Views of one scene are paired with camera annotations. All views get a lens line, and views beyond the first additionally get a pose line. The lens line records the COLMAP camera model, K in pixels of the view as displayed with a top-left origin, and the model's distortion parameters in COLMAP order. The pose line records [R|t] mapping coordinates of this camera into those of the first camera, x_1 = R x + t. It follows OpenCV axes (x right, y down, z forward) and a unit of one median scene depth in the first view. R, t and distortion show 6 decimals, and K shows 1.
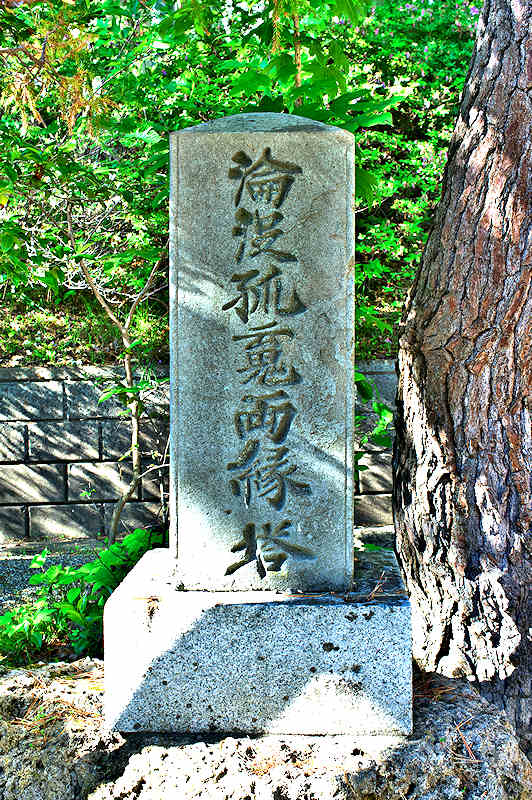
lens RADIAL K [[1145.6, 0, 269.5], [0, 1145.6, 321.6], [0, 0, 1]] dist [0.047820, 0.122663]
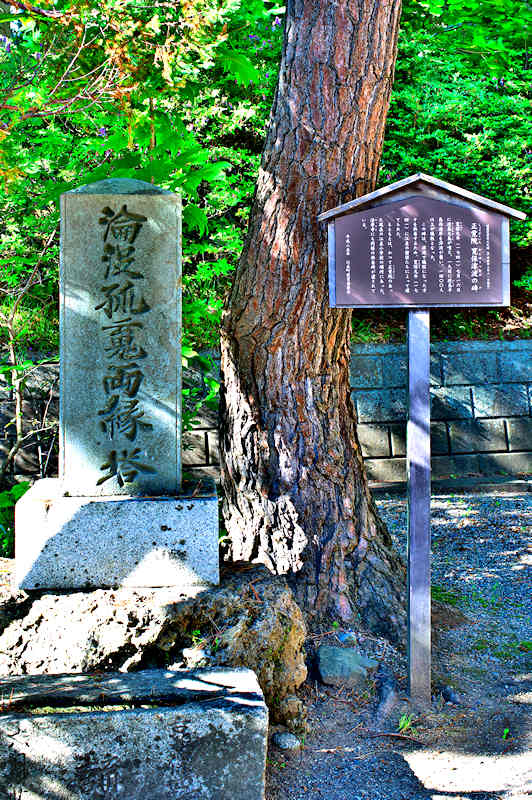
lens RADIAL K [[1145.6, 0, 269.5], [0, 1145.6, 321.6], [0, 0, 1]] dist [0.047820, 0.122663]
pose [[0.992793, 0.000225, 0.119839, 0.006282], [-0.001337, 0.999957, 0.009200, -0.008510], [-0.119832, -0.009294, 0.992751, -0.510632]]
